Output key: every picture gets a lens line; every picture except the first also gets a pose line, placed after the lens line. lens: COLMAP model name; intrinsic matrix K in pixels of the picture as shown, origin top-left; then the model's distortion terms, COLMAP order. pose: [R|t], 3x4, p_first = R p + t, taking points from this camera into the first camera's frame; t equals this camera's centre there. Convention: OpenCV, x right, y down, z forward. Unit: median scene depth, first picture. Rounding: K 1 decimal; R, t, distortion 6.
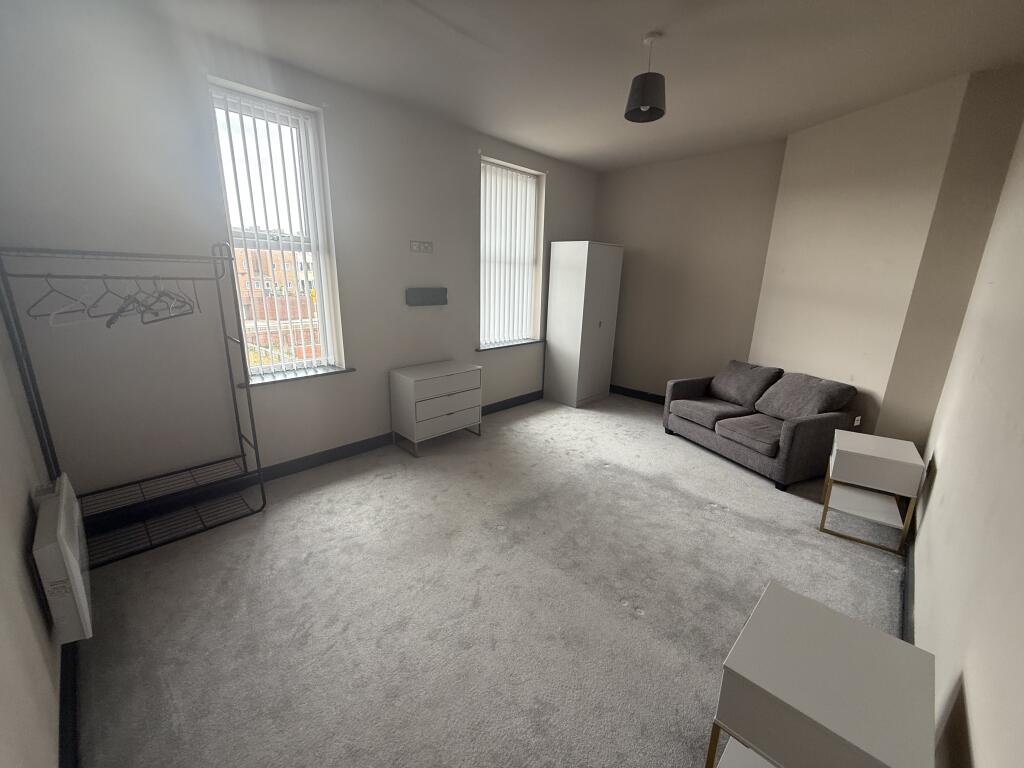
lens RADIAL K [[407.3, 0, 510.0], [0, 407.3, 383.3], [0, 0, 1]] dist [0.000627, -0.000099]
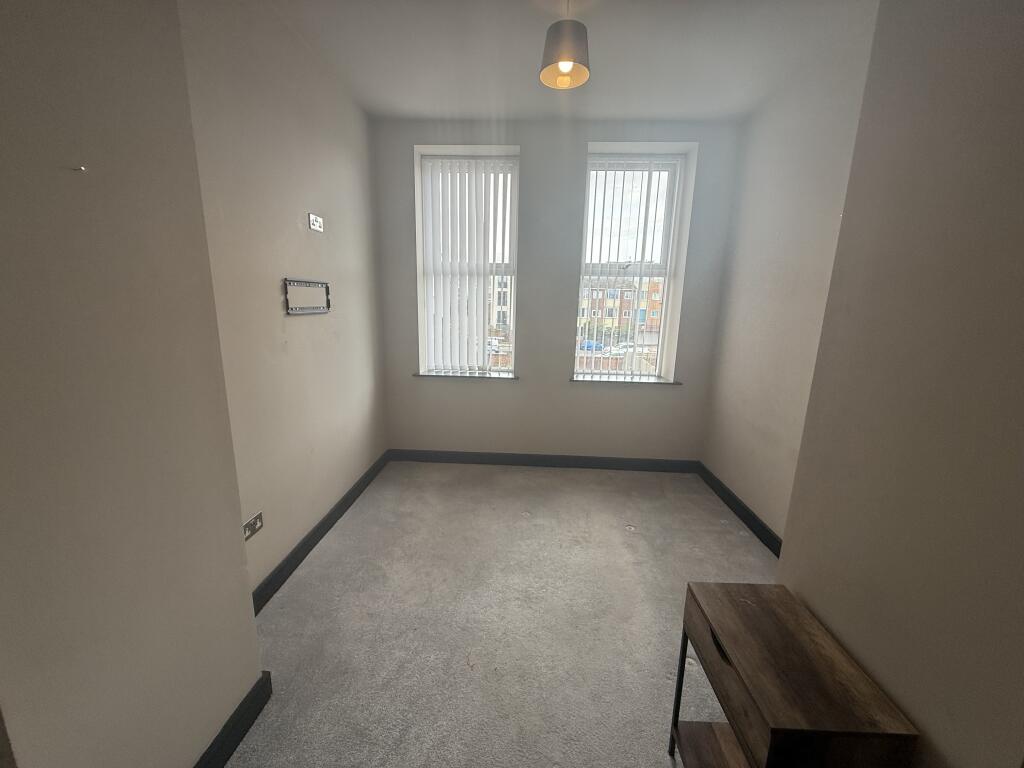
lens RADIAL K [[382.9, 0, 518.1], [0, 382.9, 375.3], [0, 0, 1]] dist [-0.000463, -0.000065]
pose [[0.654677, 0.145088, -0.741854, 0.513788], [-0.194039, 0.980778, 0.020579, -0.107694], [0.730580, 0.130476, 0.670246, 0.473698]]
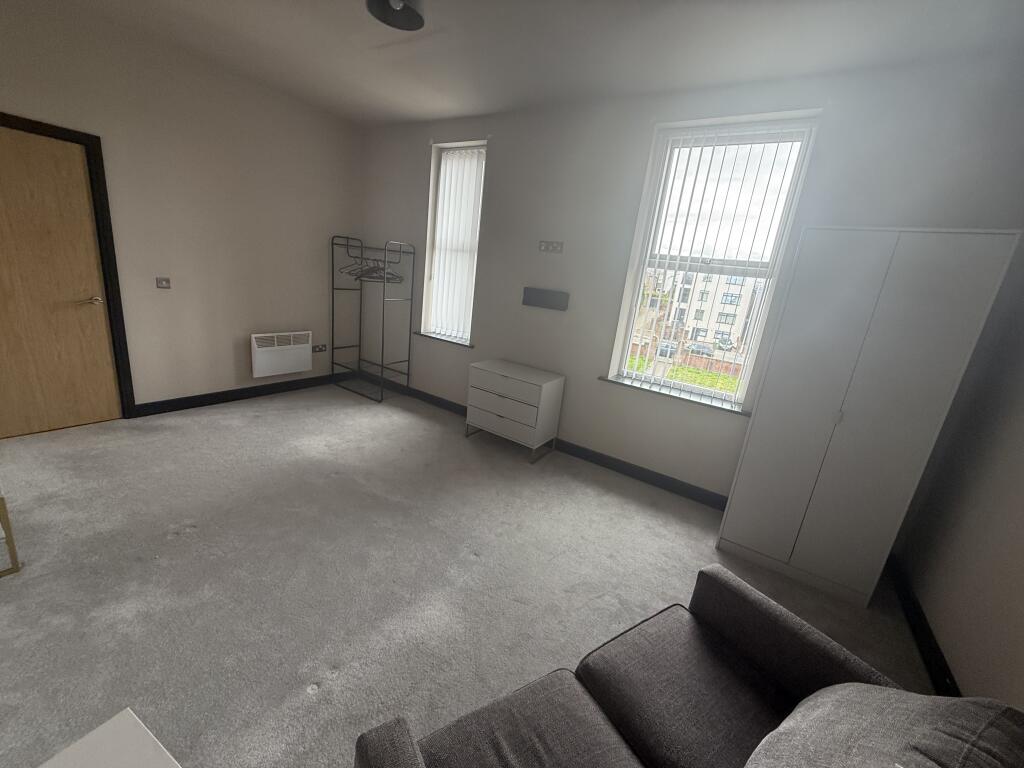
lens RADIAL K [[411.5, 0, 509.3], [0, 411.5, 383.3], [0, 0, 1]] dist [-0.000356, 0.000035]
pose [[0.173221, 0.258271, -0.950416, 0.766047], [-0.352415, 0.917364, 0.185059, -0.185631], [0.919673, 0.302884, 0.249925, 0.762853]]
